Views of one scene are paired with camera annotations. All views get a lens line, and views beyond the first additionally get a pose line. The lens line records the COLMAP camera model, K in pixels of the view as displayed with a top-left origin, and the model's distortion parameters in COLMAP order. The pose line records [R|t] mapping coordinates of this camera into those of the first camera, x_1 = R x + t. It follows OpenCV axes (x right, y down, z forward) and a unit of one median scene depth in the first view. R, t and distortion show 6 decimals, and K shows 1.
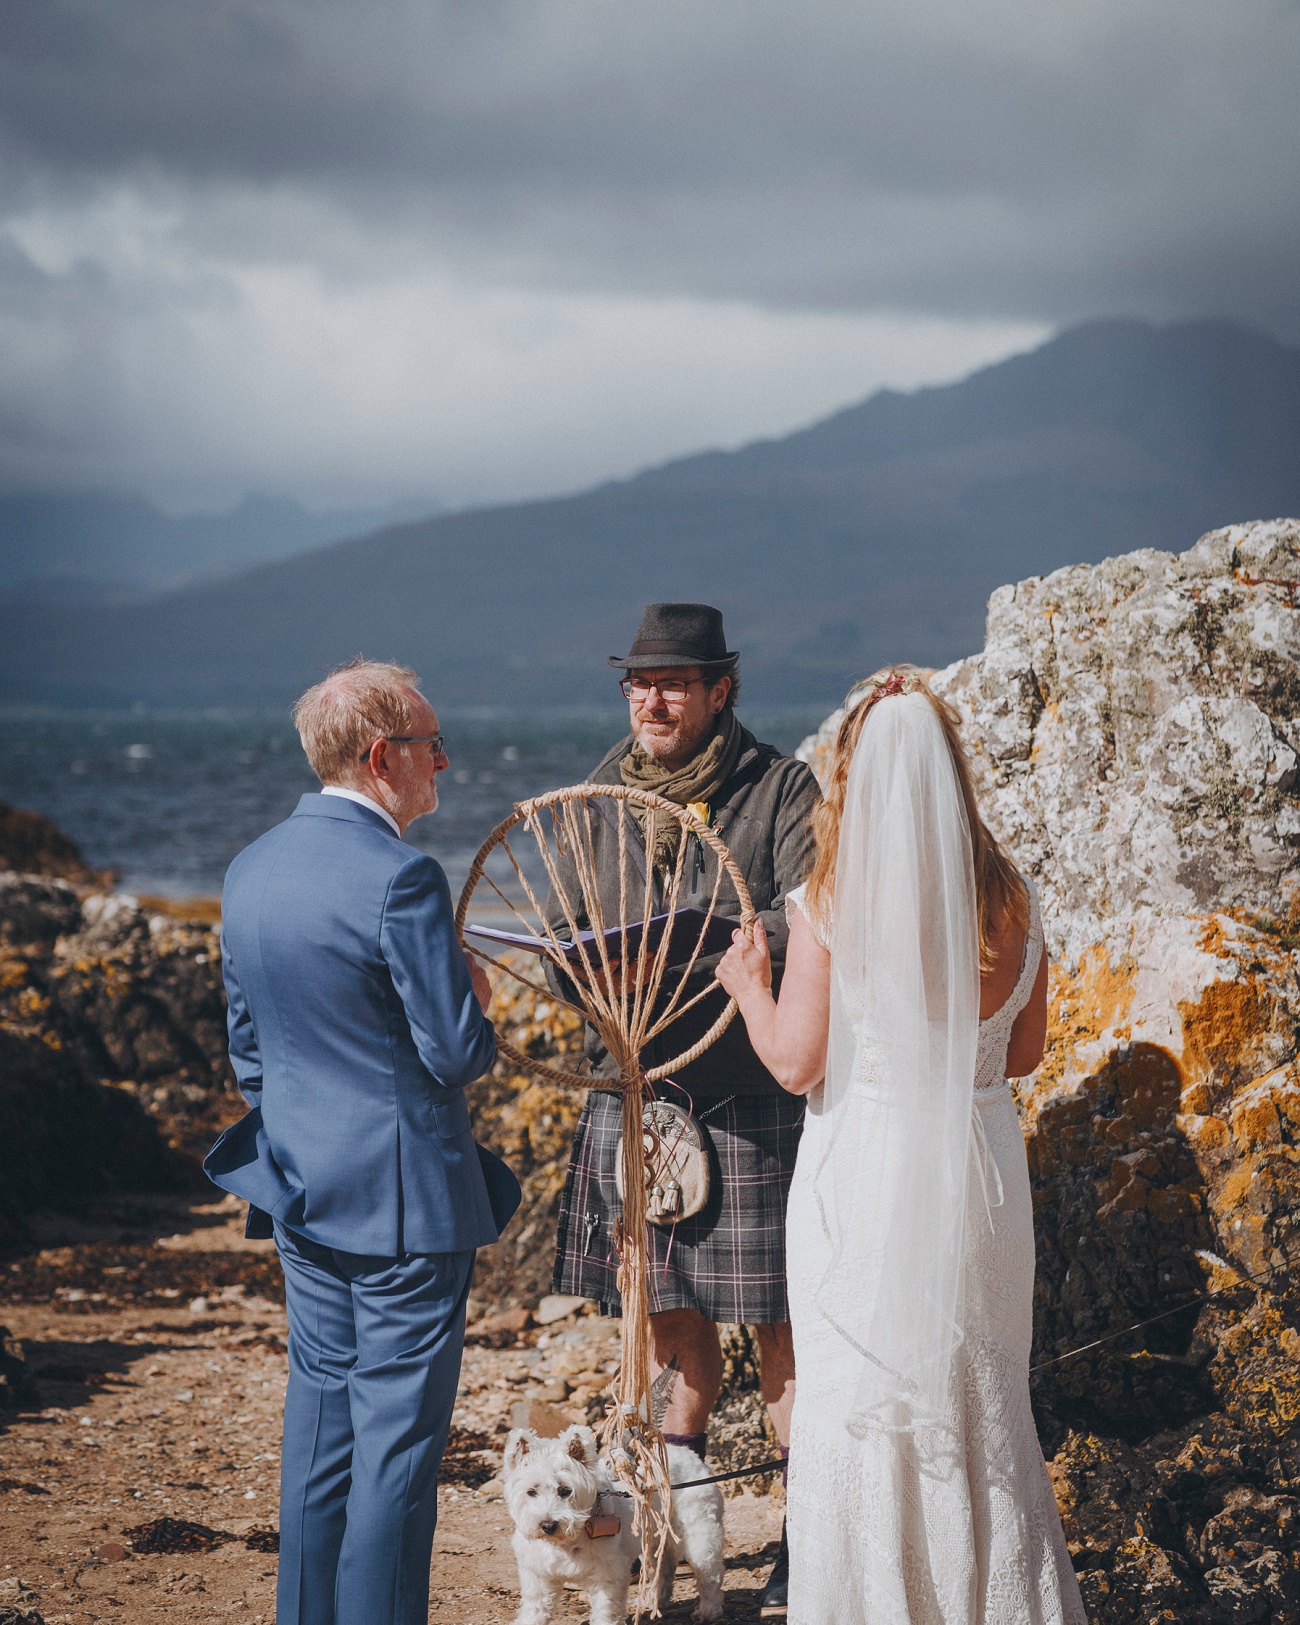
lens RADIAL K [[5121.7, 0, 650.0], [0, 5121.7, 812.5], [0, 0, 1]] dist [0.063070, -1.168312]
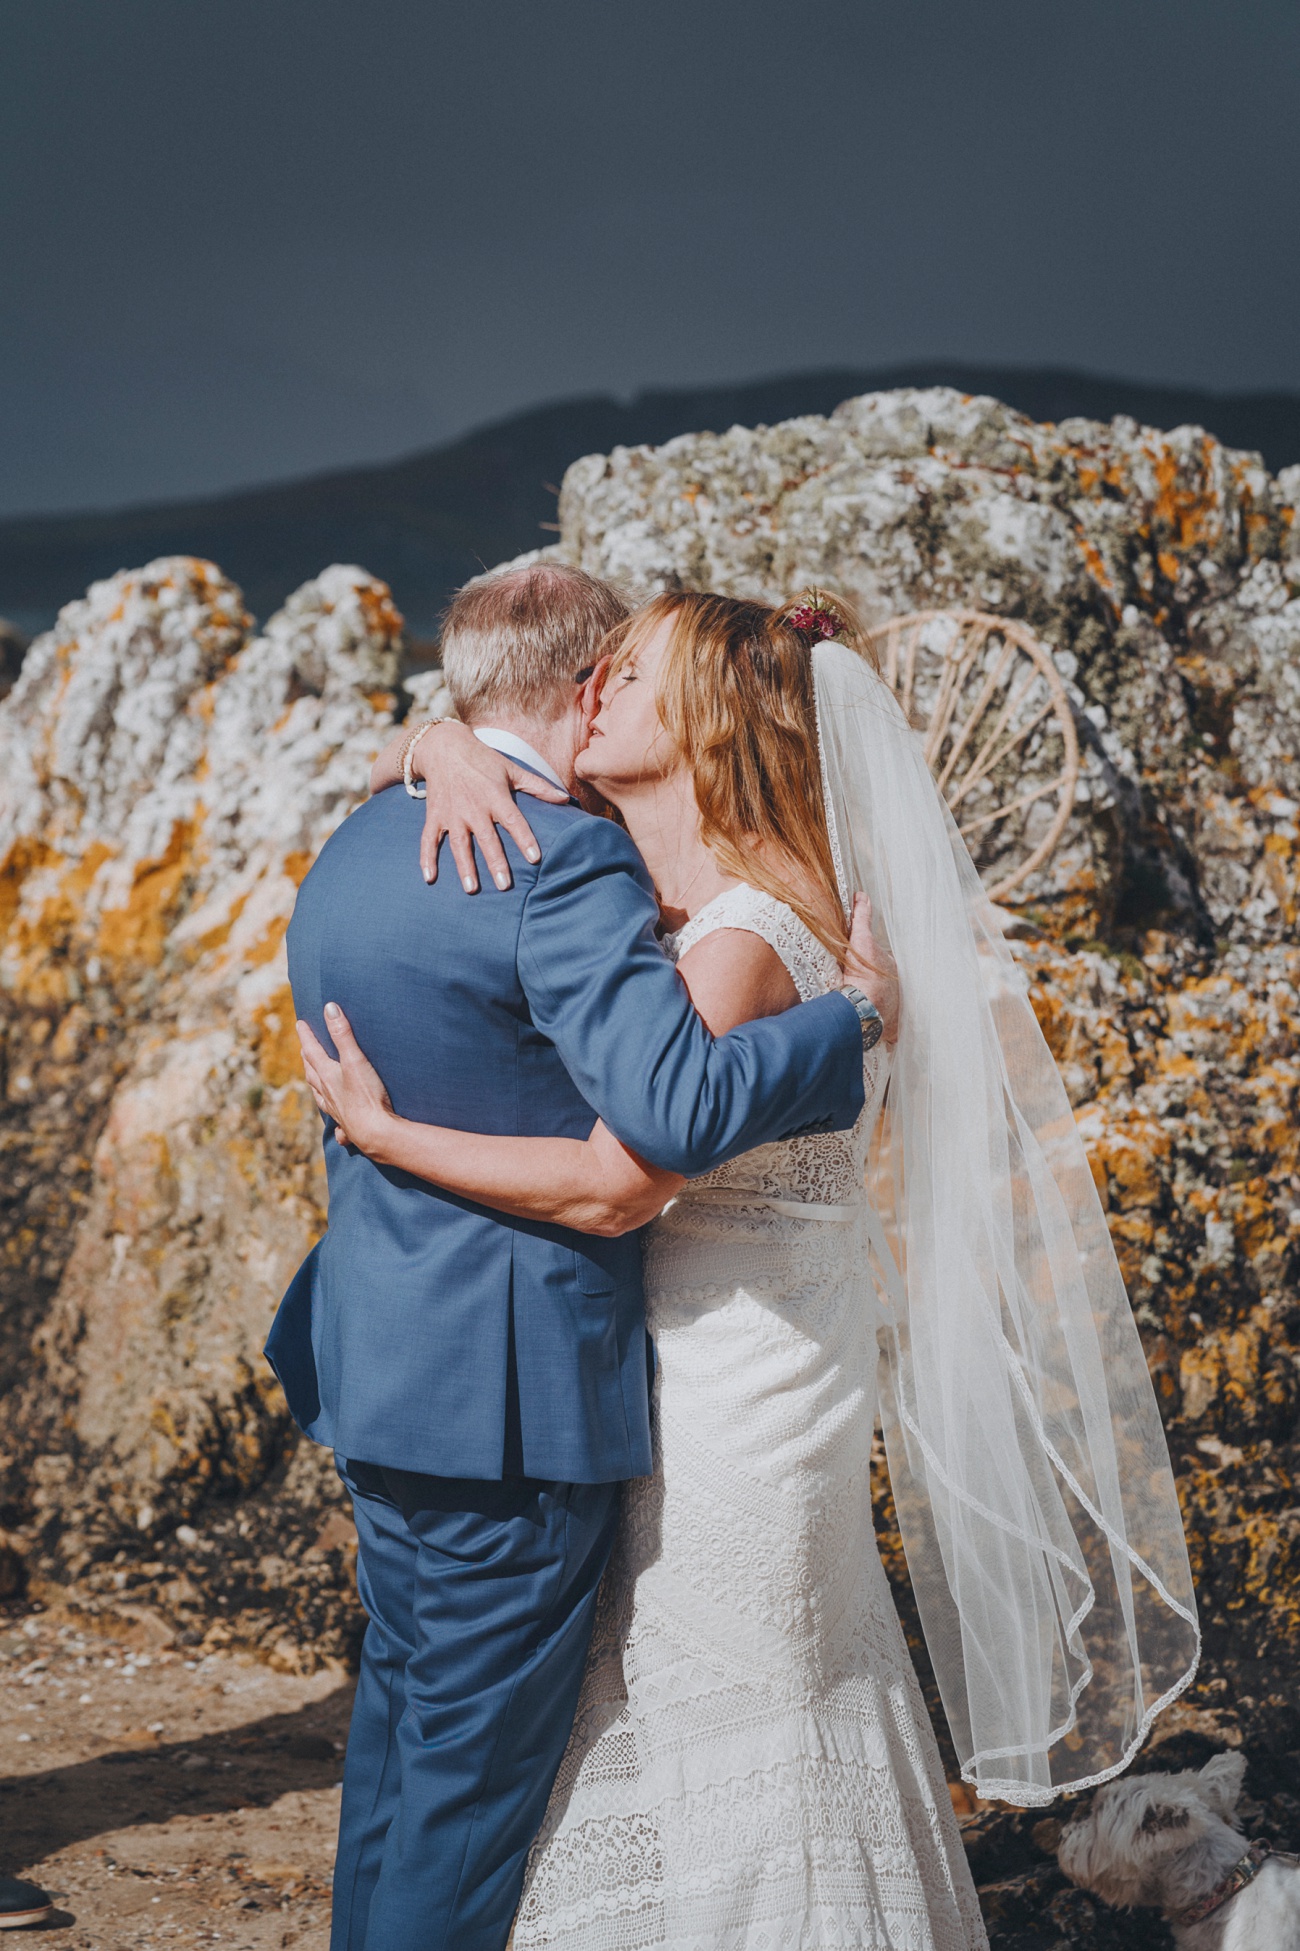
lens RADIAL K [[4695.9, 0, 650.7], [0, 4695.9, 1014.4], [0, 0, 1]] dist [0.157212, 0.195043]
pose [[0.955237, 0.017203, 0.295340, -0.136608], [-0.036355, 0.997567, 0.059477, -0.003299], [-0.293599, -0.067552, 0.953539, 0.335235]]
